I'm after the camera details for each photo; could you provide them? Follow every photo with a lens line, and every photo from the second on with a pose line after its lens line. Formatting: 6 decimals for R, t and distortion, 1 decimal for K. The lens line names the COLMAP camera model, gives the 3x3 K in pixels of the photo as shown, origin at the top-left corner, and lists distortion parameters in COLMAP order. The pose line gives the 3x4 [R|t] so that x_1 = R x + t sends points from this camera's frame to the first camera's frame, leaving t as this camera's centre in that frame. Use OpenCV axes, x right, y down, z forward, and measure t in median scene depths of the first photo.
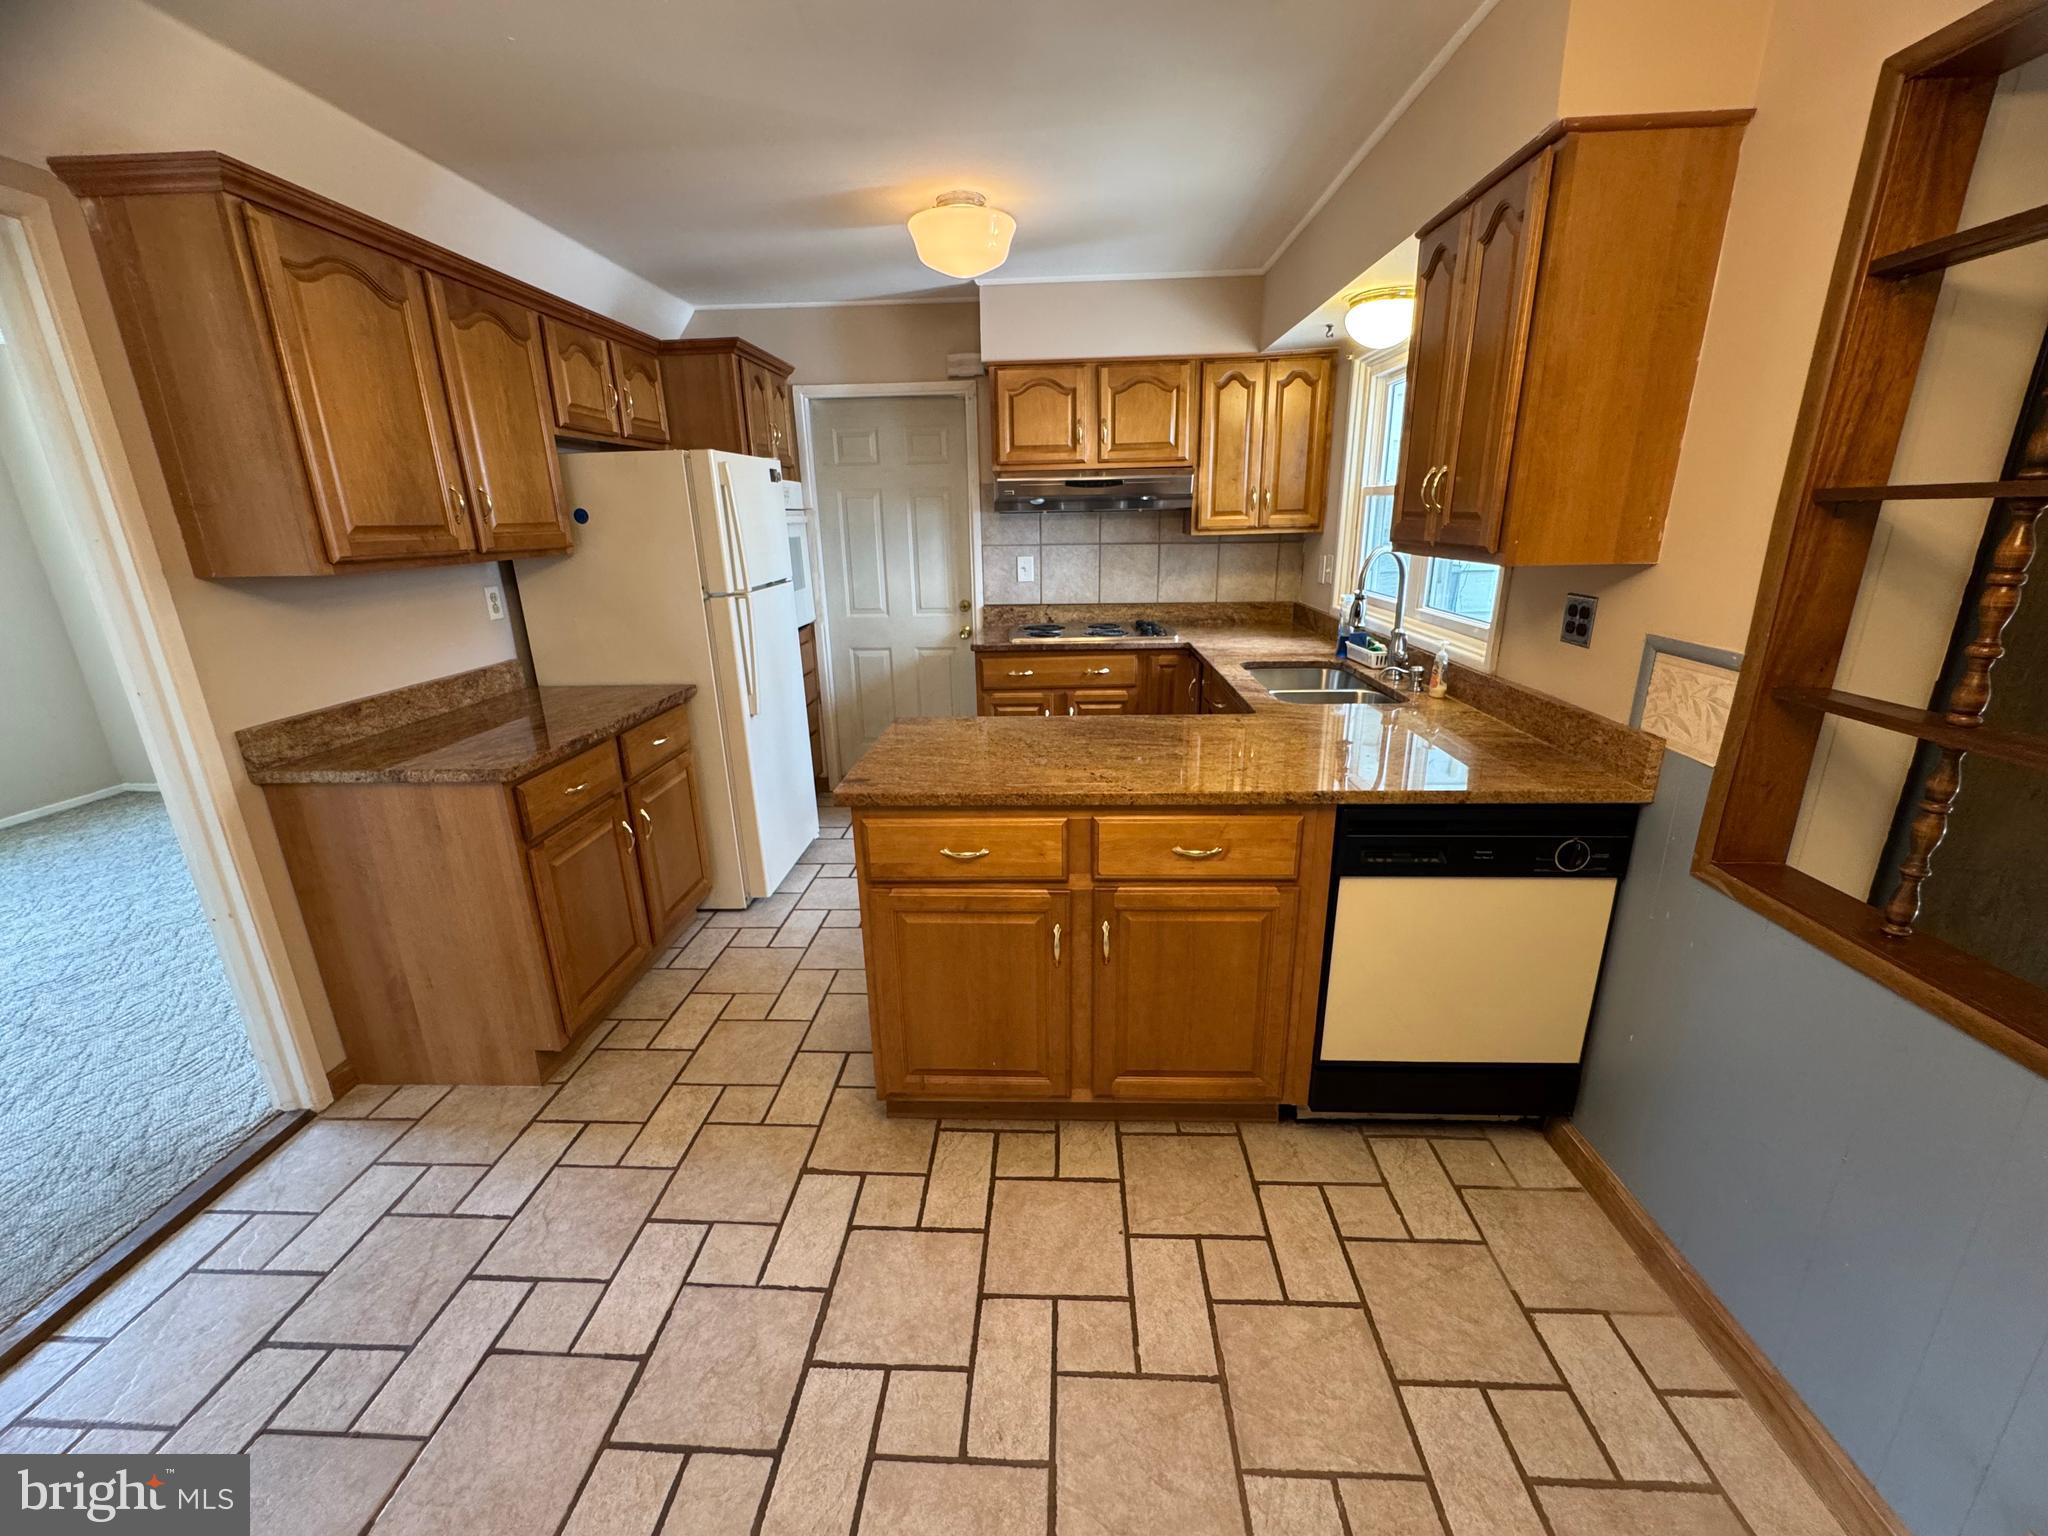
lens RADIAL K [[824.0, 0, 1023.6], [0, 824.0, 768.9], [0, 0, 1]] dist [-0.002039, -0.000192]
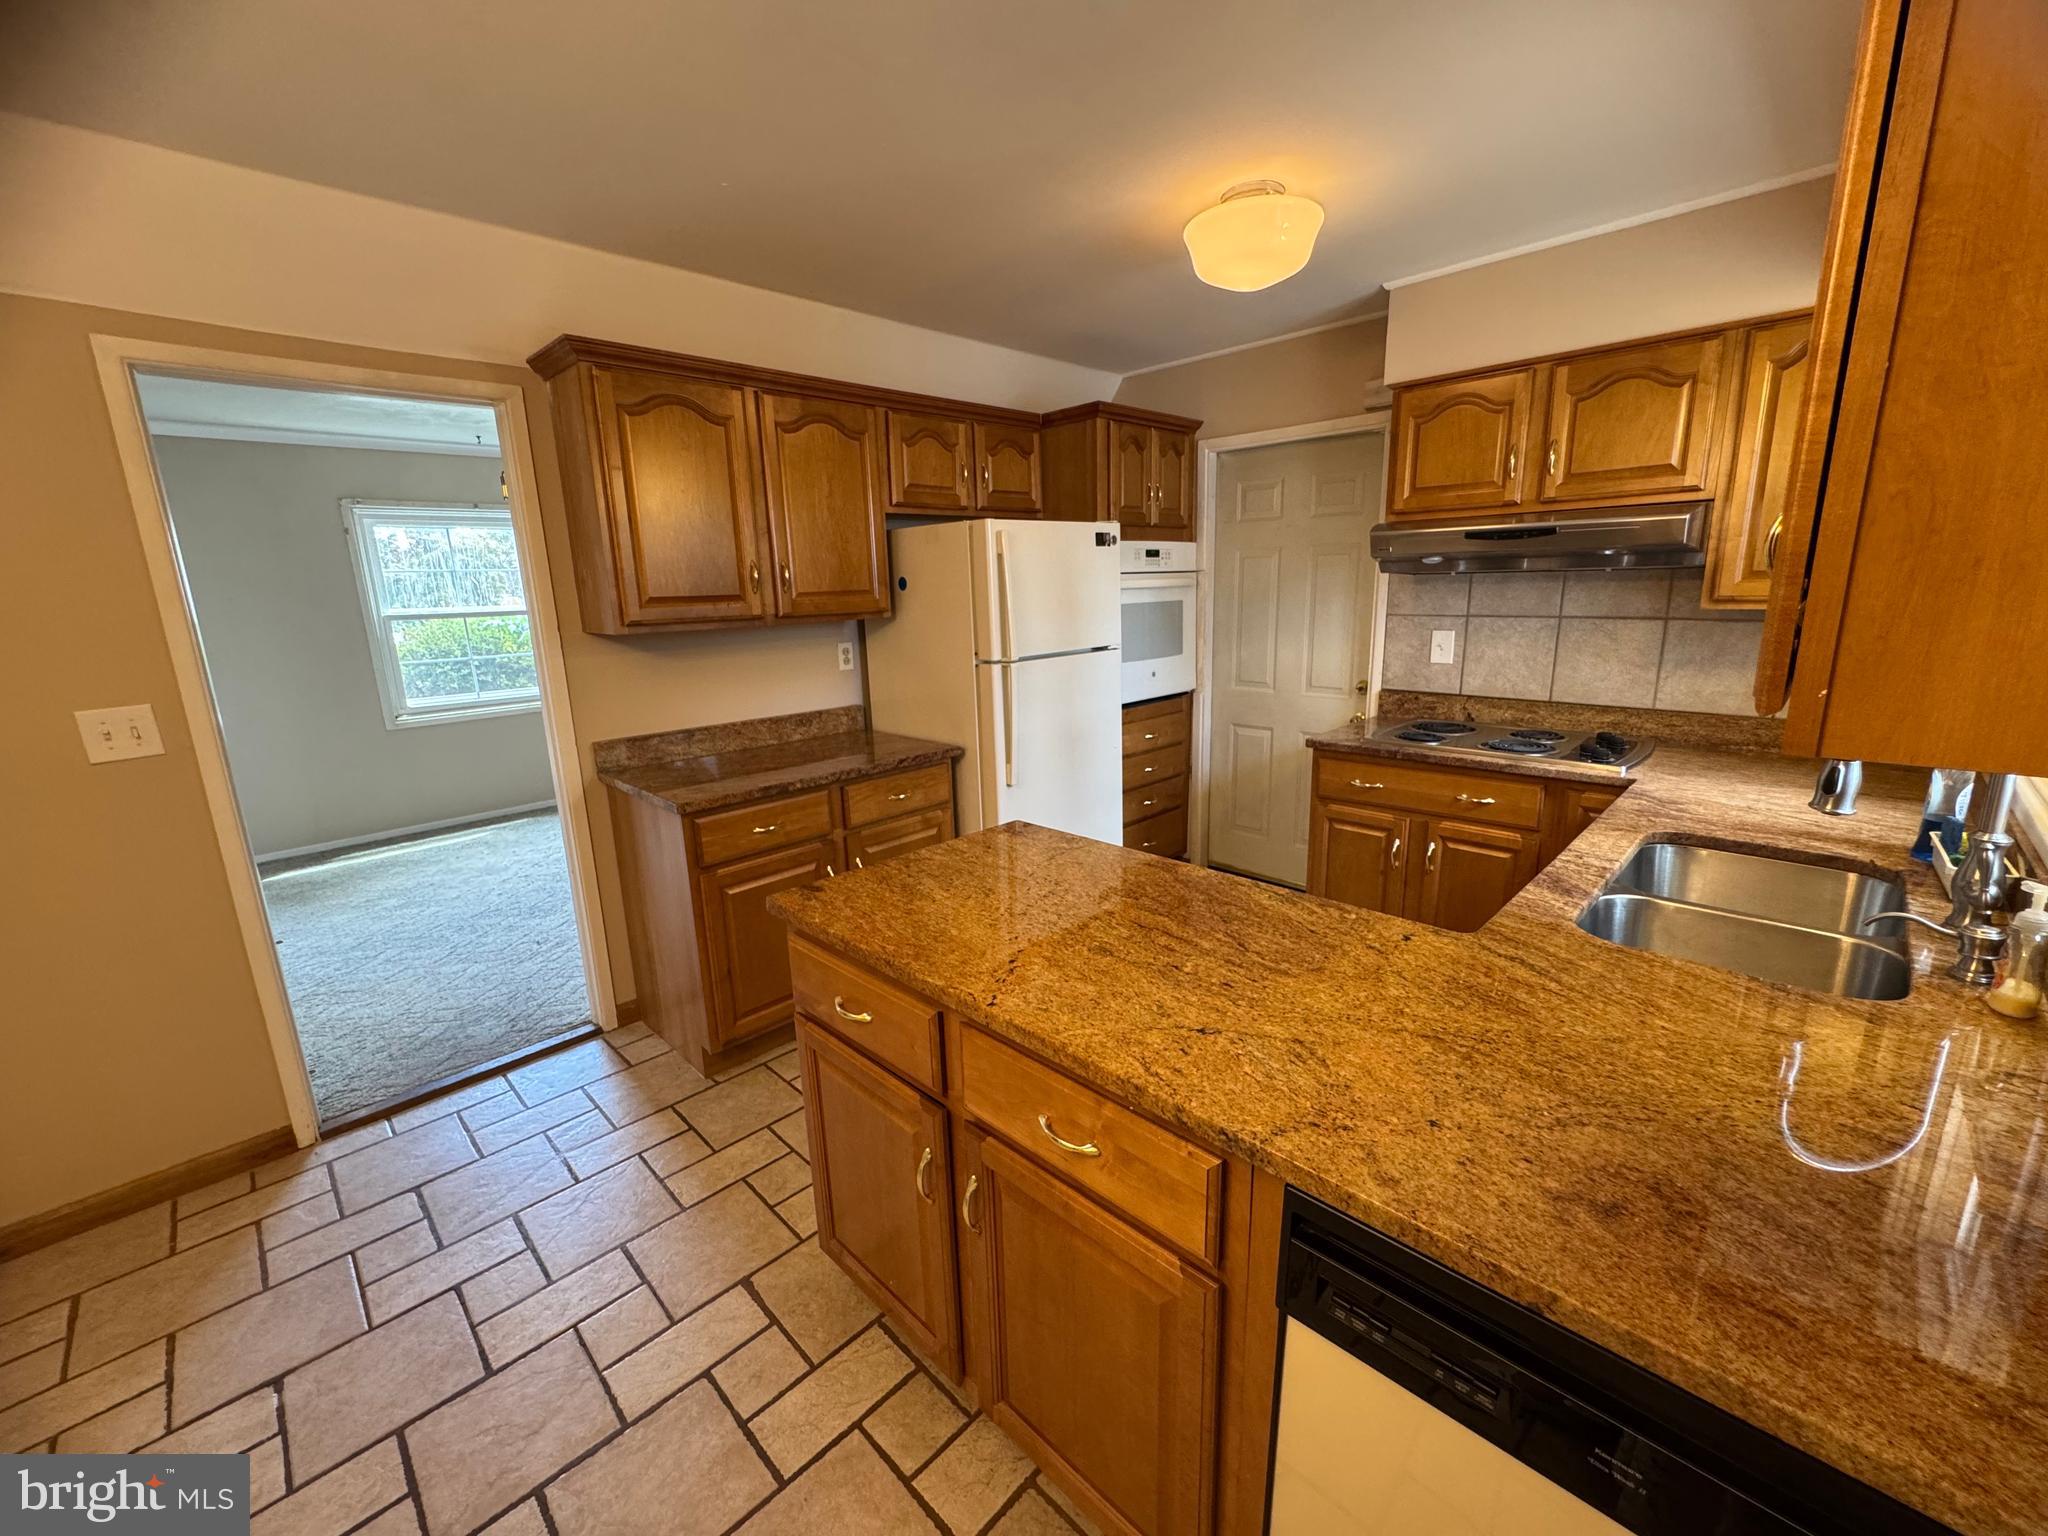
lens RADIAL K [[824.0, 0, 1024.7], [0, 824.0, 768.9], [0, 0, 1]] dist [-0.002039, -0.000192]
pose [[0.739025, 0.149493, -0.656882, 0.301246], [-0.187087, 0.982257, 0.013059, -0.094419], [0.647179, 0.113243, 0.753881, 0.262874]]
